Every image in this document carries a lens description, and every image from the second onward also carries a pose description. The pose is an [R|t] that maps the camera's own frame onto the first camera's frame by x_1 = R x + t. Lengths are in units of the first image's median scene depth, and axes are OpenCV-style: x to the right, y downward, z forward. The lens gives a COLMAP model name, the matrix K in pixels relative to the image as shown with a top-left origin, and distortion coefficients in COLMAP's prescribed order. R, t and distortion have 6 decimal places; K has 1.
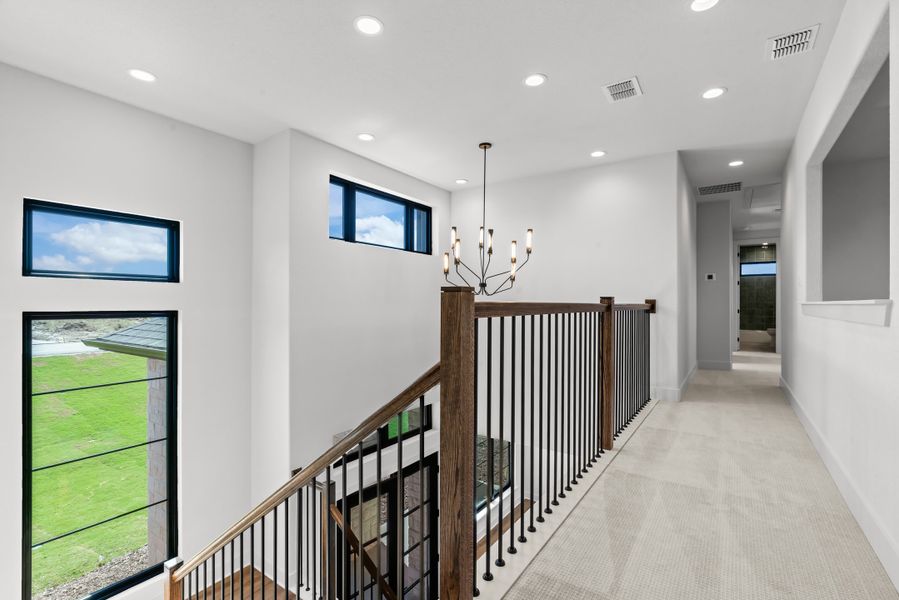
lens RADIAL K [[406.1, 0, 456.6], [0, 406.1, 304.8], [0, 0, 1]] dist [-0.001901, 0.000012]
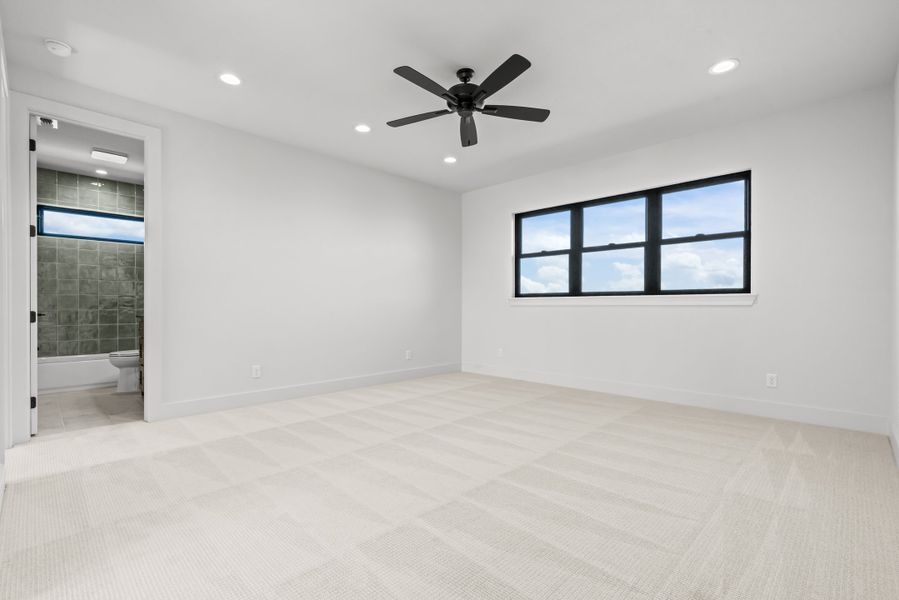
lens RADIAL K [[402.5, 0, 451.4], [0, 402.5, 312.1], [0, 0, 1]] dist [-0.002129, 0.000047]
pose [[0.162273, 0.005592, 0.986730, 0.363248], [0.006087, 0.999959, -0.006668, 0.019548], [-0.986727, 0.007088, 0.162233, 0.519555]]
